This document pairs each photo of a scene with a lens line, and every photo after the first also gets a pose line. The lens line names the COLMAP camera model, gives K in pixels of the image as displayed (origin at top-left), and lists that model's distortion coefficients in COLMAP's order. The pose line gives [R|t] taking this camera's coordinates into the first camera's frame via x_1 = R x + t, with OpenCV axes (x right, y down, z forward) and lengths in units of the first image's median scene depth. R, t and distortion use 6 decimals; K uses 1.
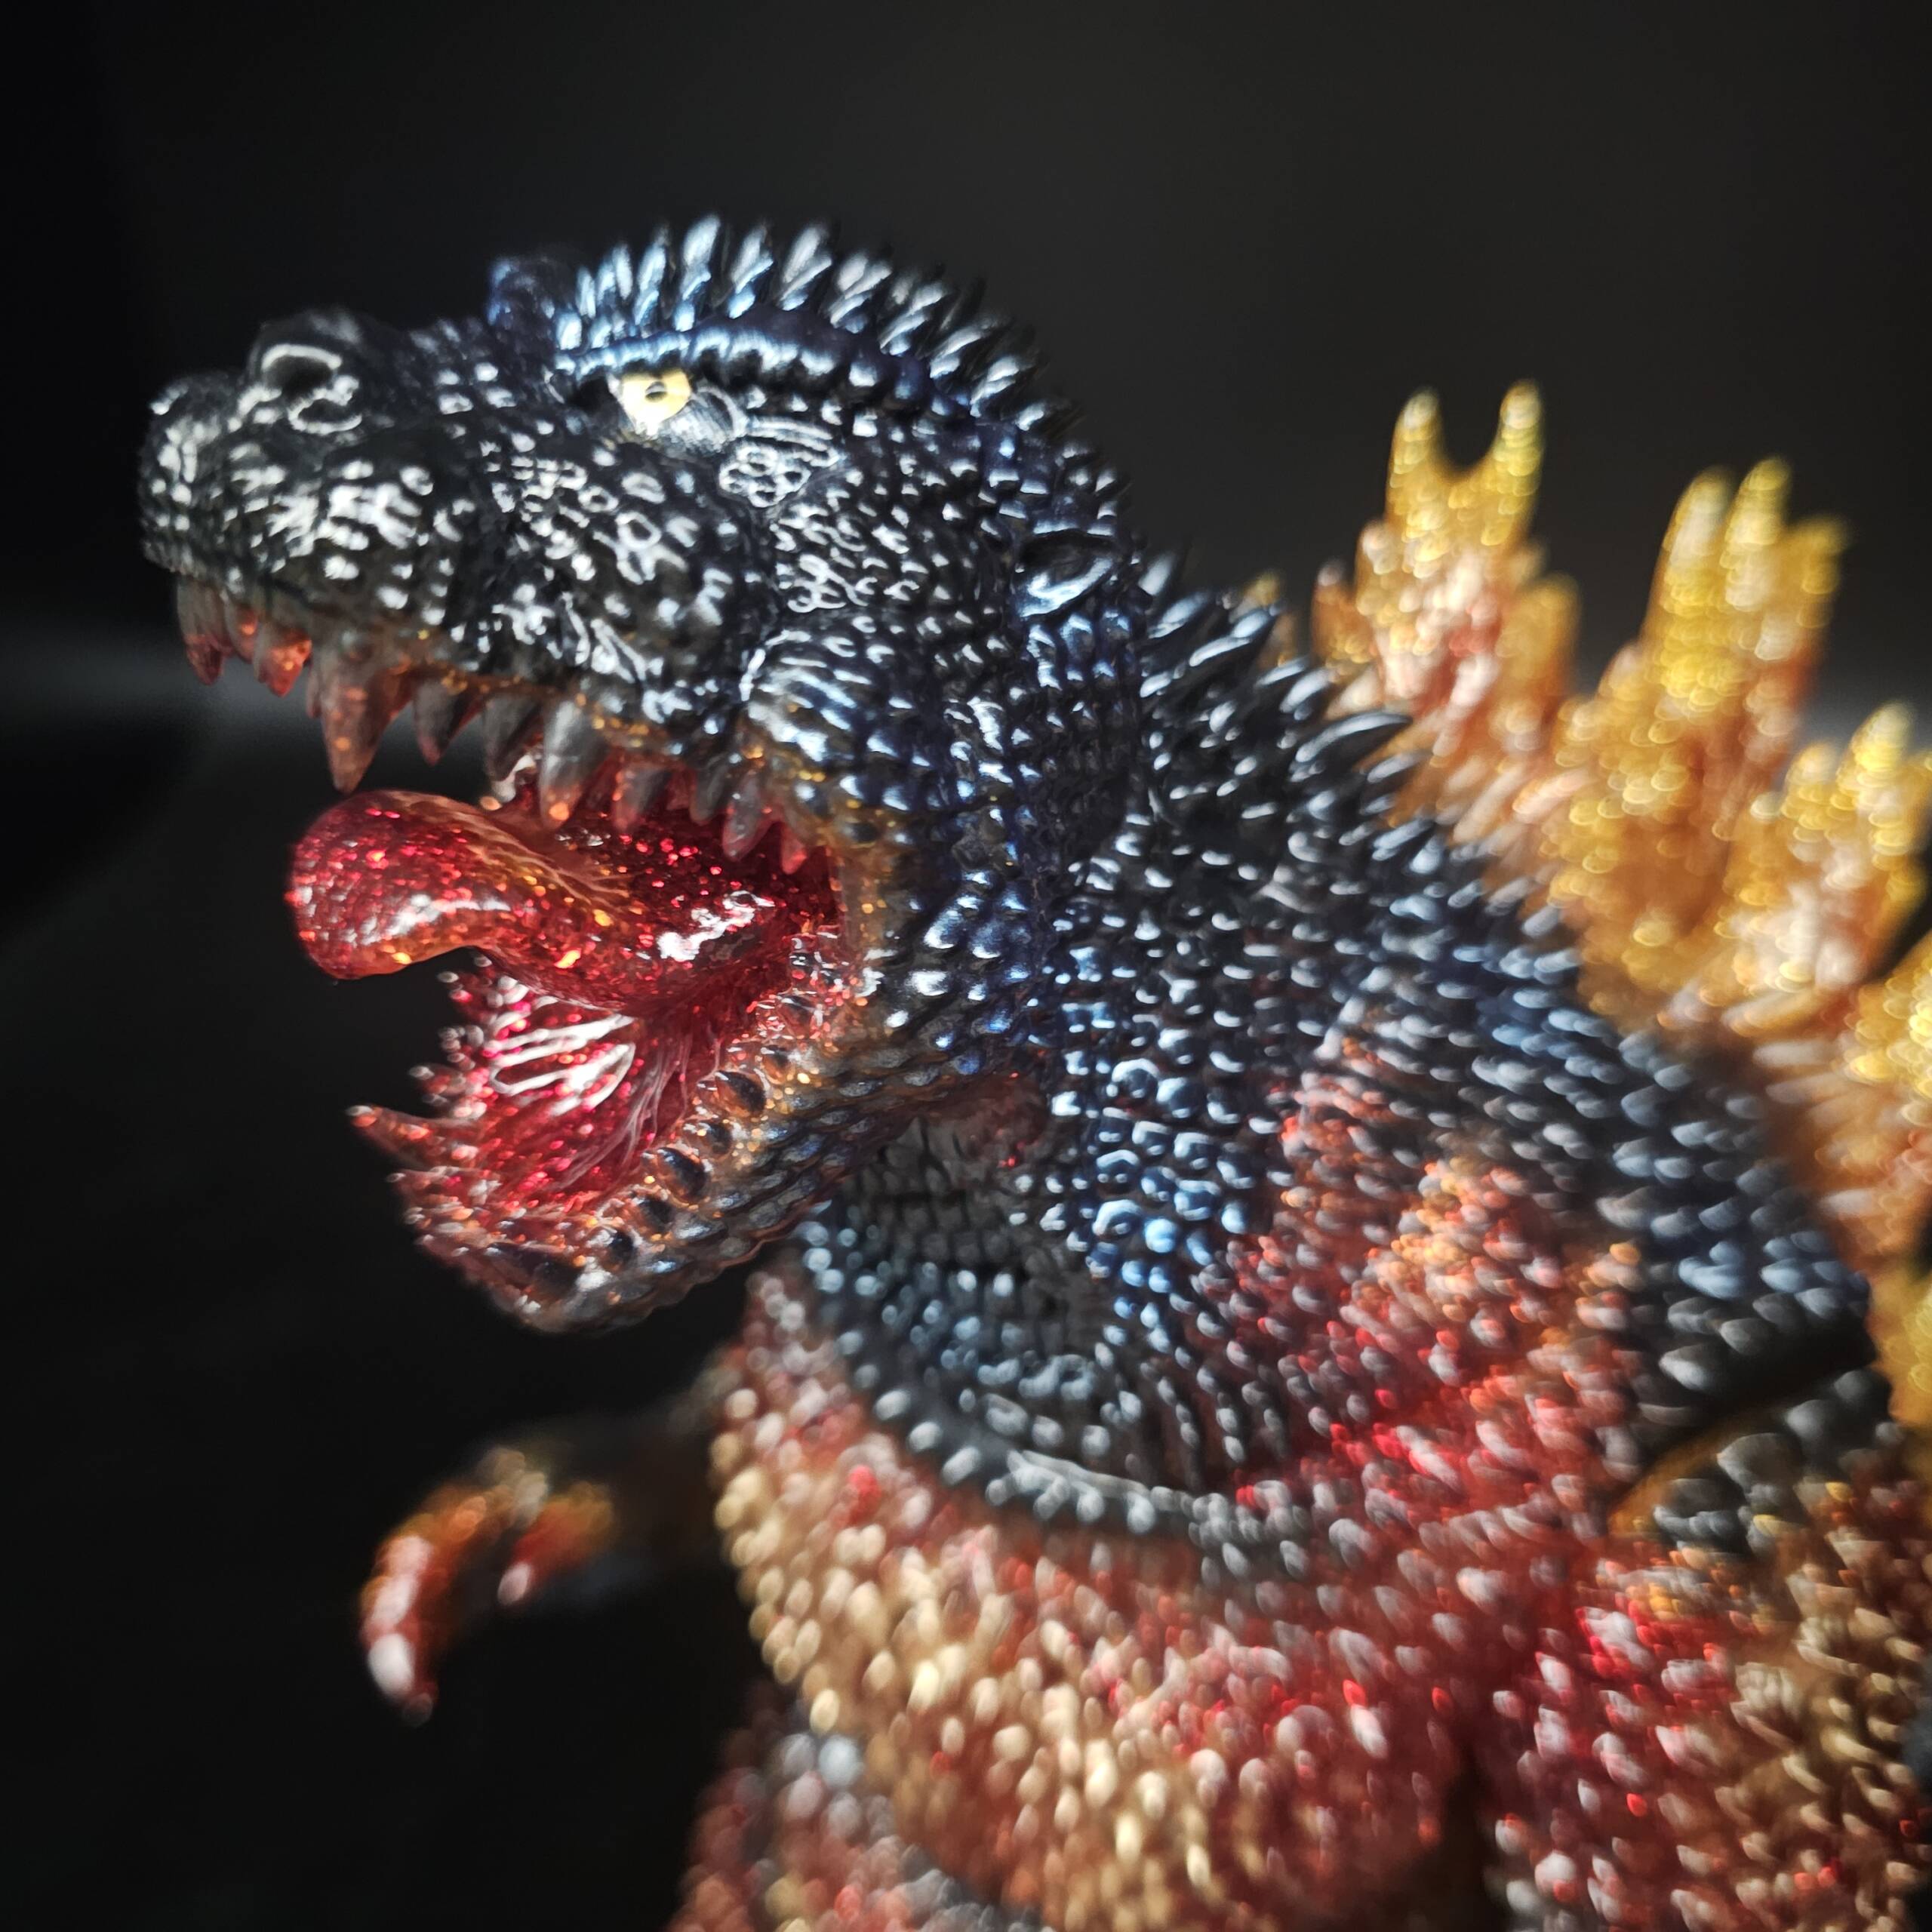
lens RADIAL K [[1888.2, 0, 910.0], [0, 1888.2, 969.2], [0, 0, 1]] dist [0.098904, -0.326174]
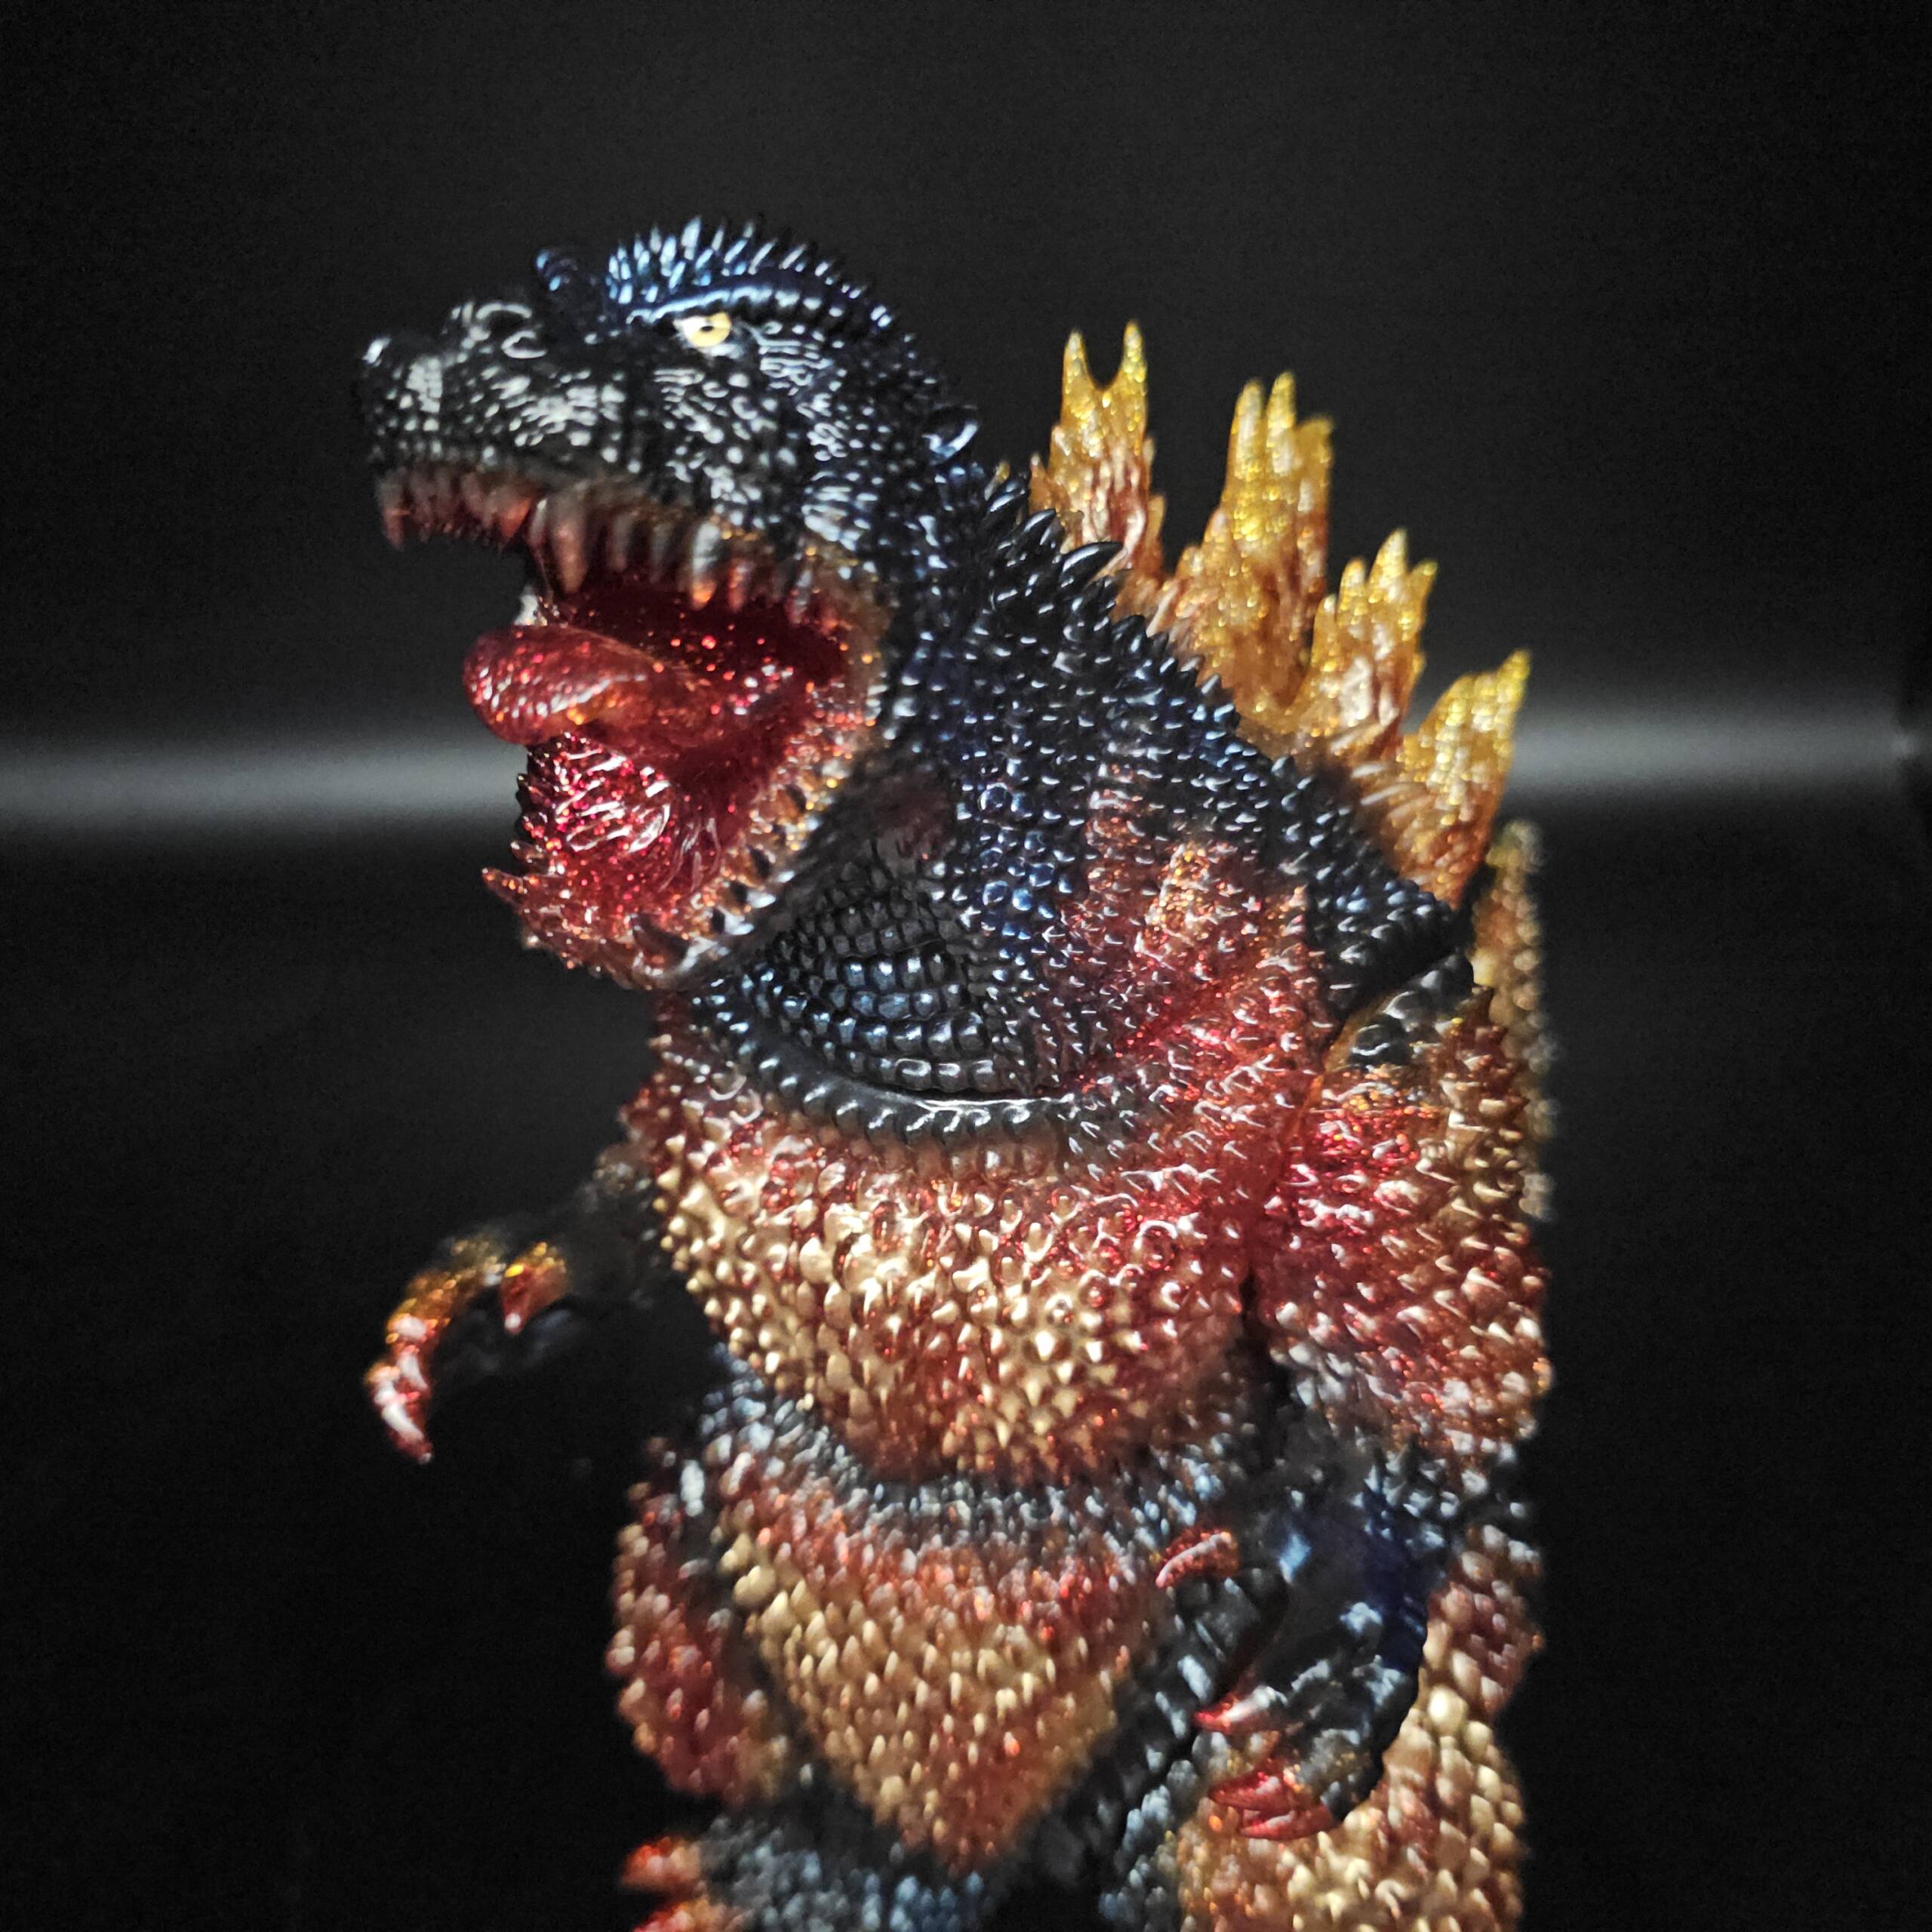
lens RADIAL K [[1888.2, 0, 910.0], [0, 1888.2, 969.2], [0, 0, 1]] dist [0.098904, -0.326174]
pose [[0.955303, -0.141694, 0.259458, -0.326455], [0.144377, 0.989484, 0.008788, 0.159906], [-0.257974, 0.029064, 0.965715, -0.371906]]
